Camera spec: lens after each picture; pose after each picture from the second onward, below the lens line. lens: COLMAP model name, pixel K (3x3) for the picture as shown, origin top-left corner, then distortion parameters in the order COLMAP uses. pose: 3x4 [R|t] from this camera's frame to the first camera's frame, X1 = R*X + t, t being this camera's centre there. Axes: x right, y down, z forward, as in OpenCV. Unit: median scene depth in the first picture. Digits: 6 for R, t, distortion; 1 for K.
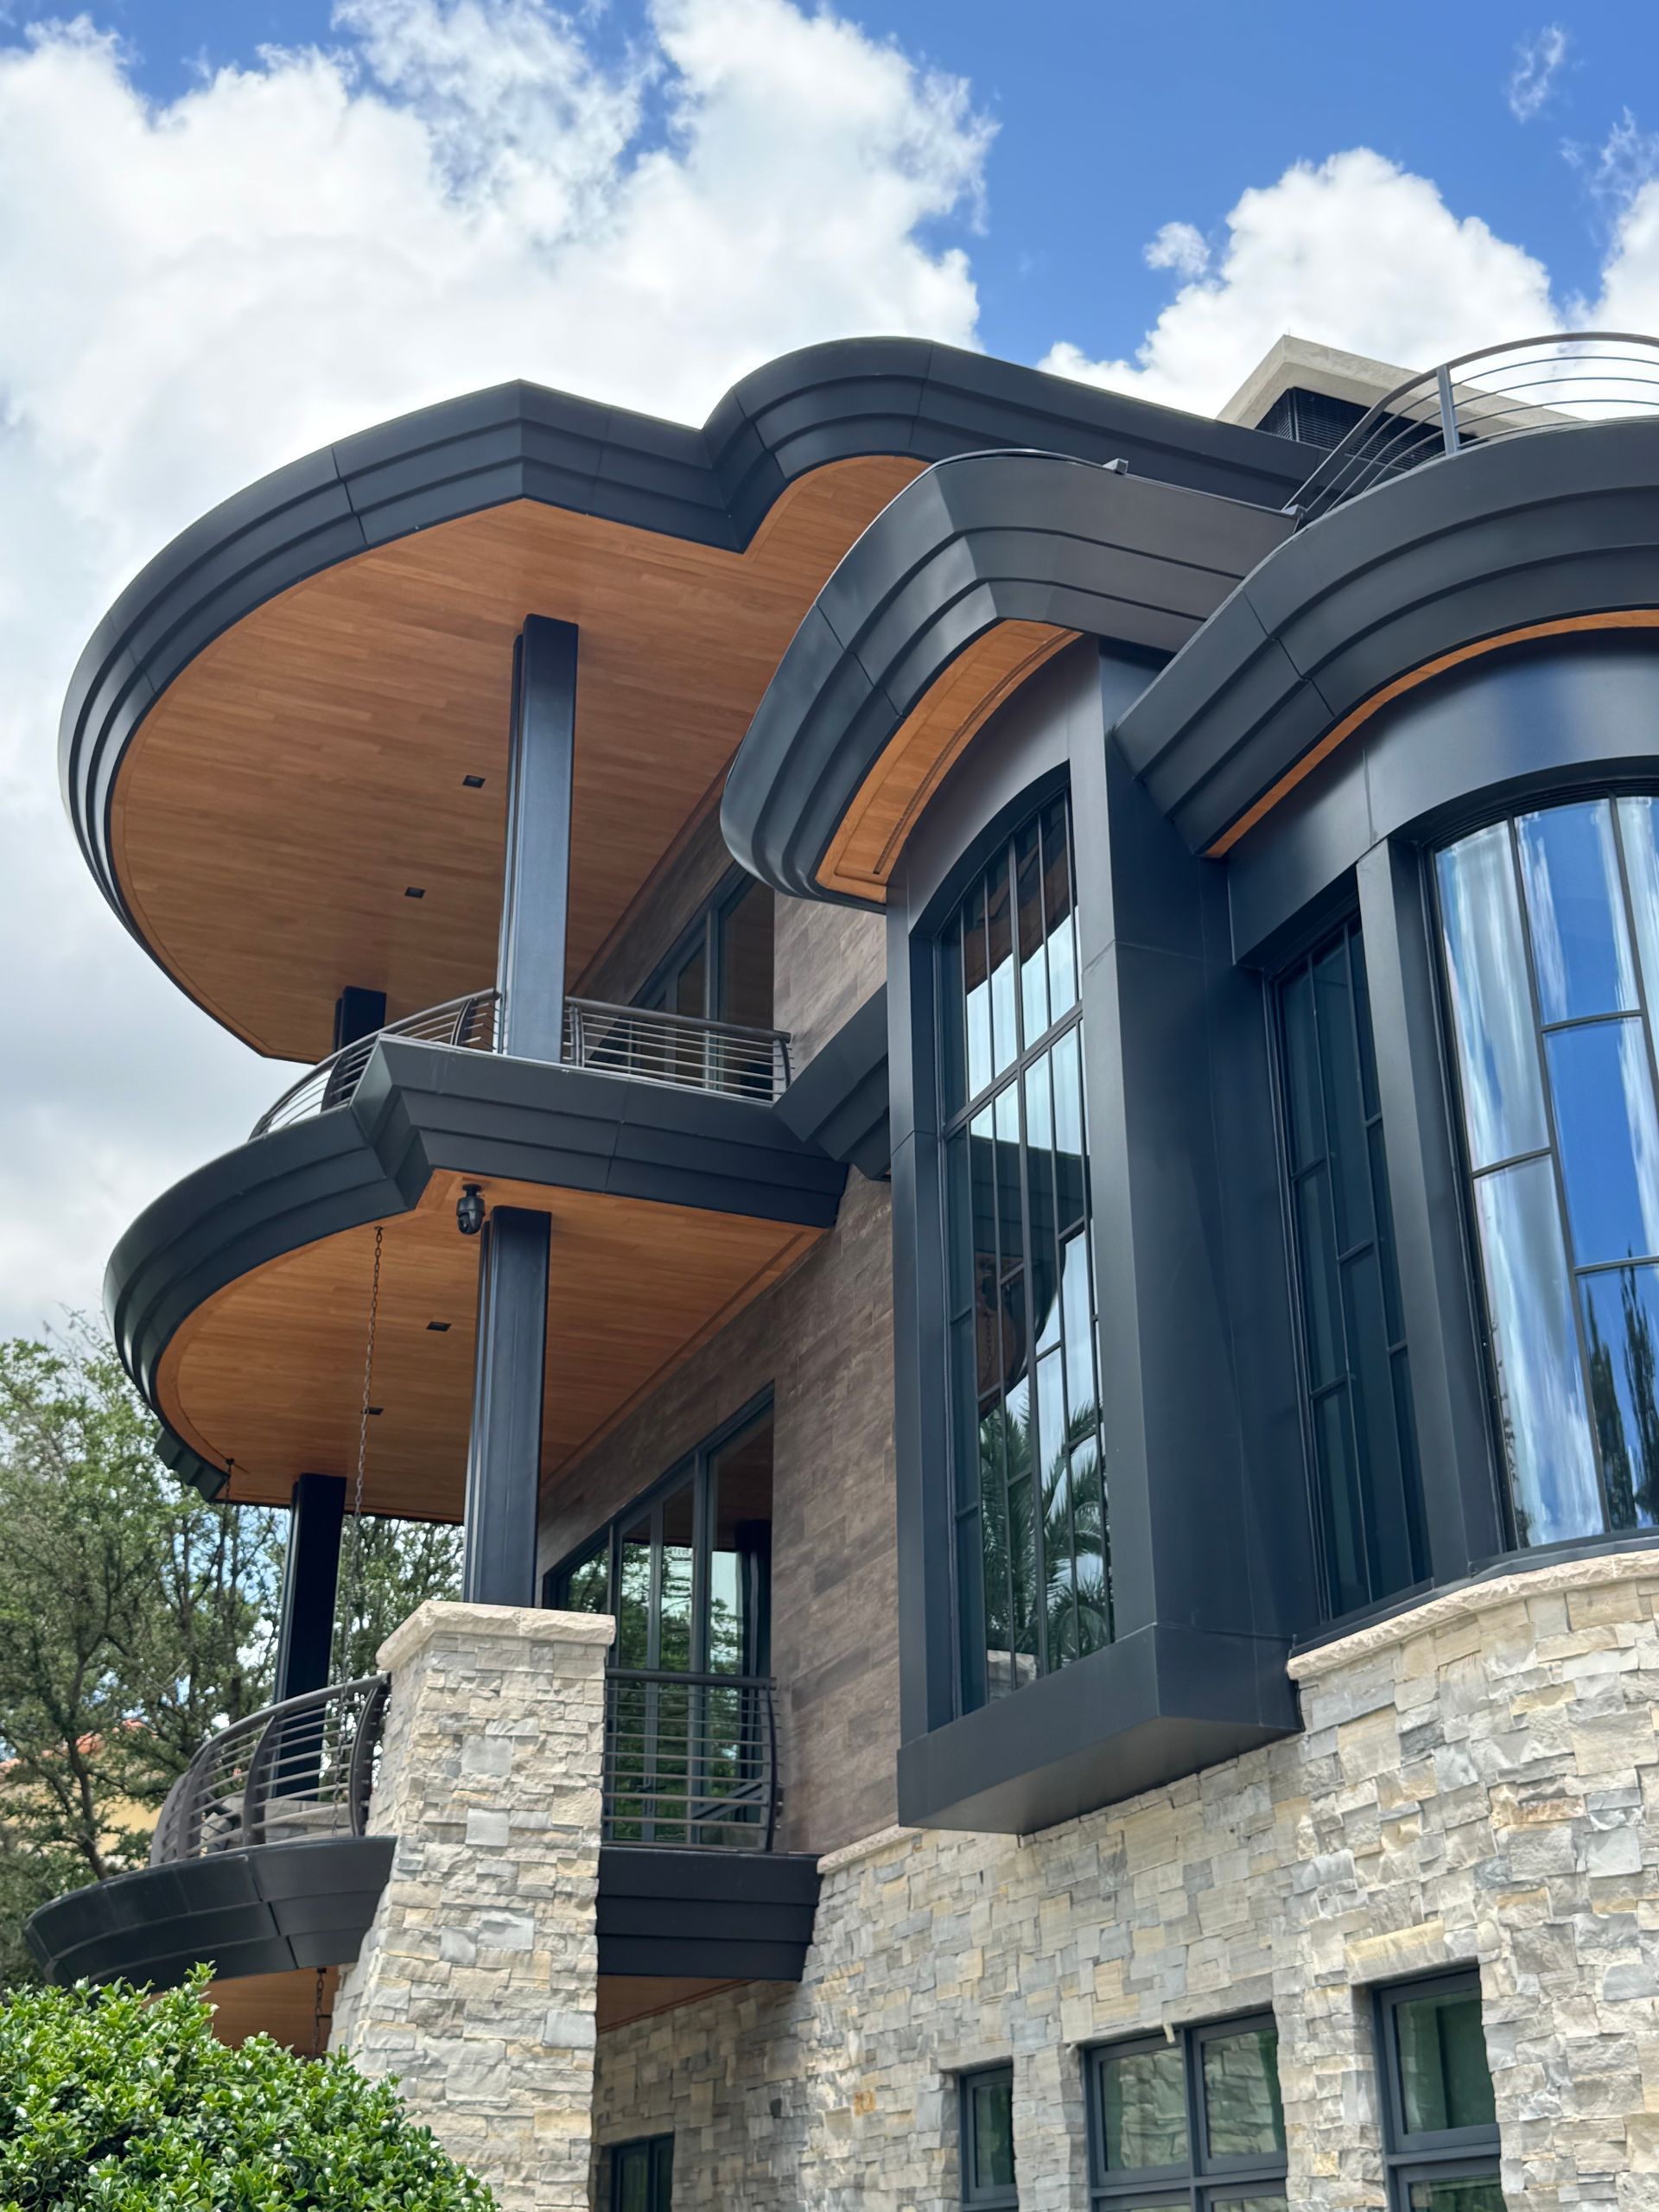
lens RADIAL K [[2587.7, 0, 829.5], [0, 2587.7, 1106.0], [0, 0, 1]] dist [0.193078, -0.318962]
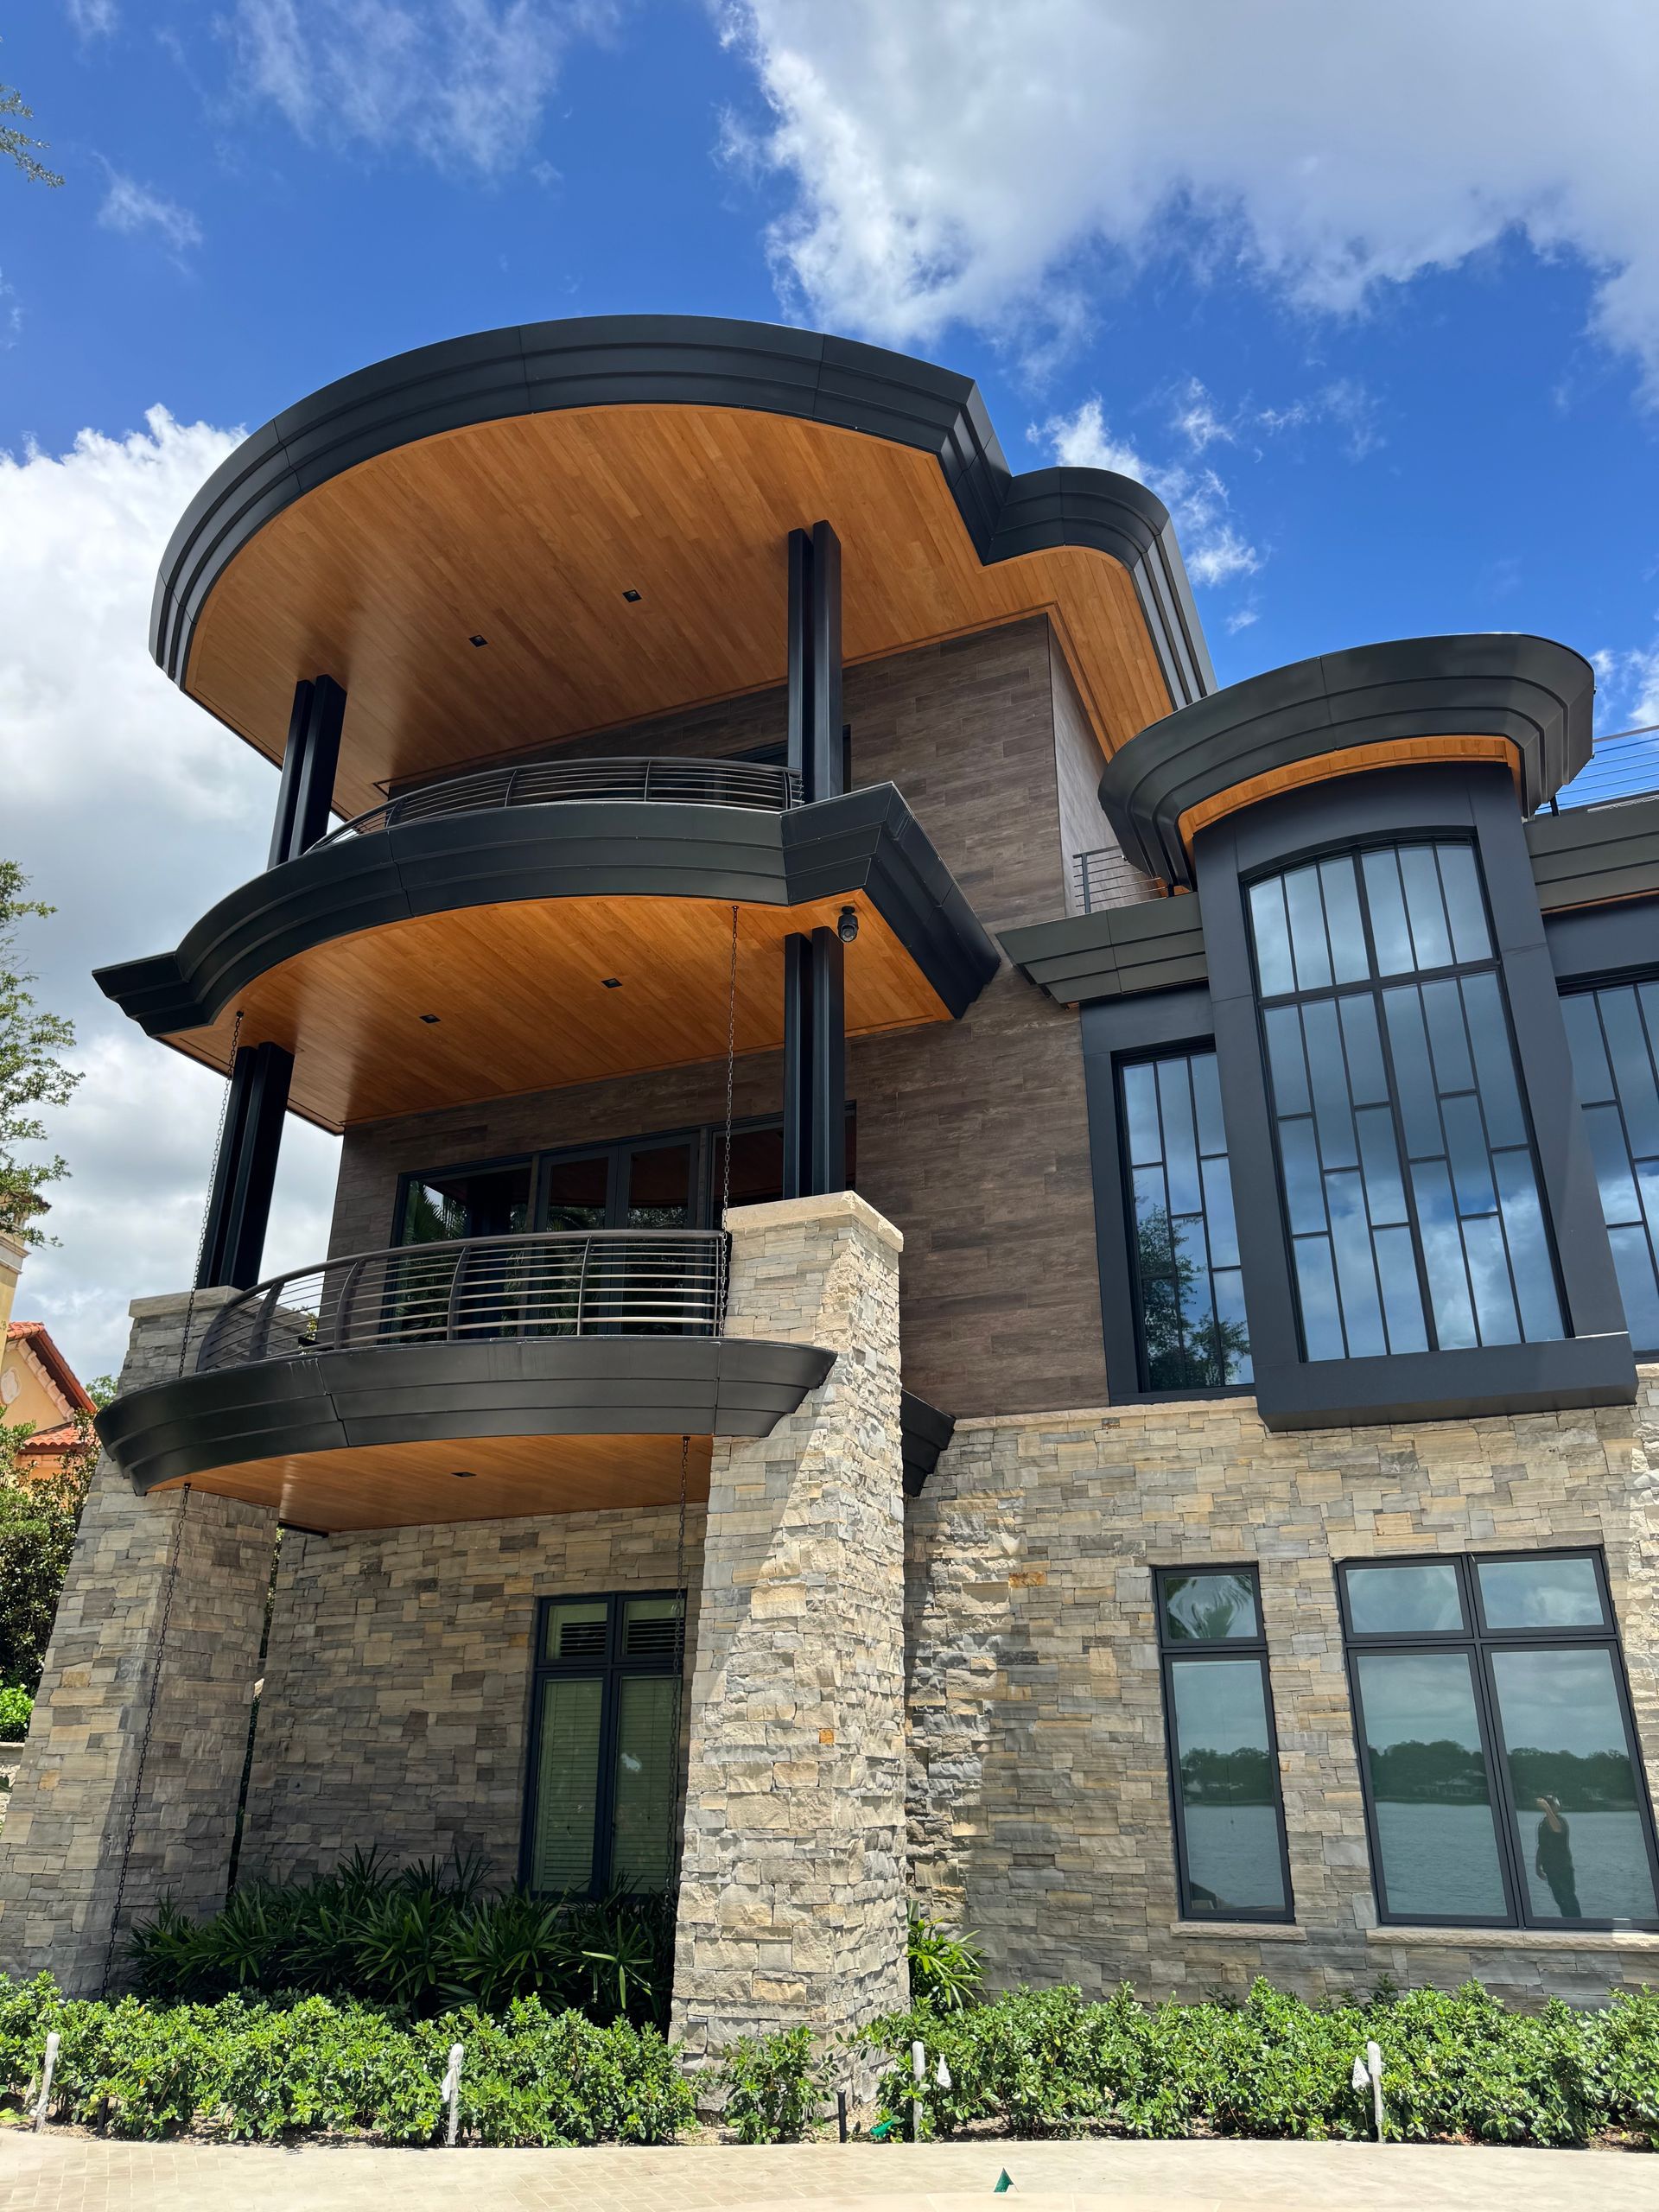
lens RADIAL K [[1538.7, 0, 829.5], [0, 1538.7, 1106.0], [0, 0, 1]] dist [0.189302, -0.411182]
pose [[0.697078, 0.292113, 0.654792, -0.998107], [-0.307733, 0.946743, -0.094750, 0.324015], [-0.647598, -0.135454, 0.749846, 0.587839]]
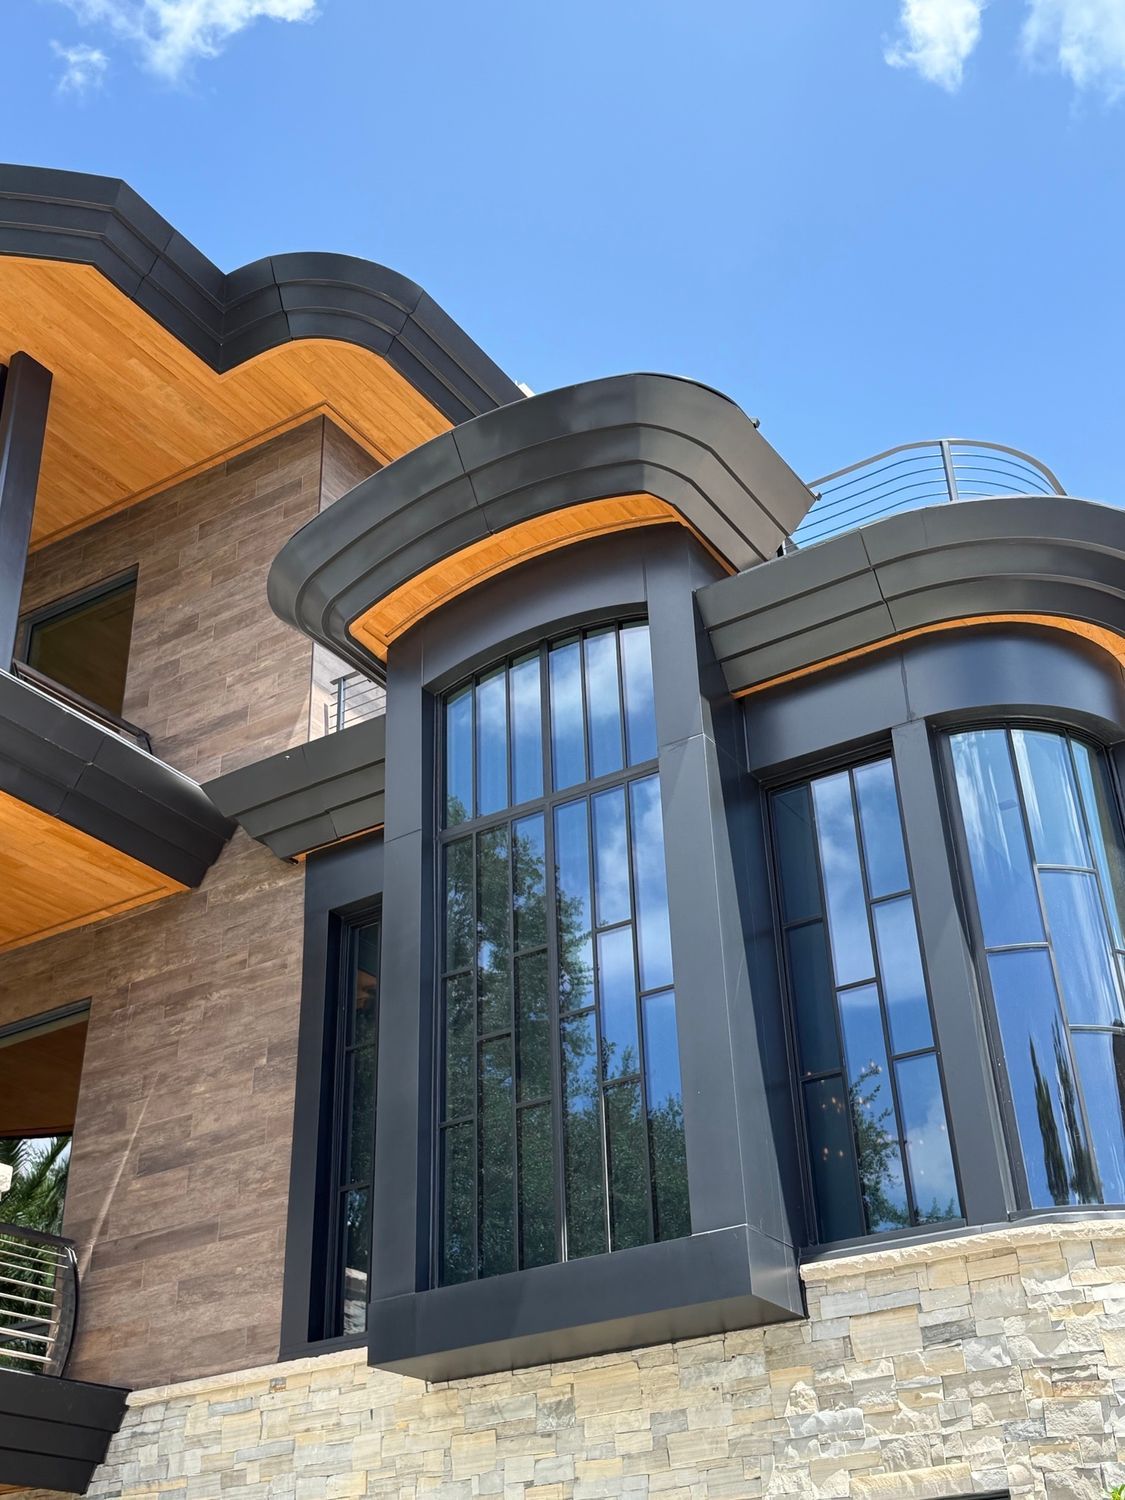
lens RADIAL K [[1711.9, 0, 562.5], [0, 1711.9, 750.0], [0, 0, 1]] dist [0.196029, -0.410860]
pose [[0.814172, 0.276420, 0.510604, -0.487417], [-0.219972, 0.960697, -0.169331, 0.137028], [-0.537342, 0.025546, 0.842977, 0.293465]]
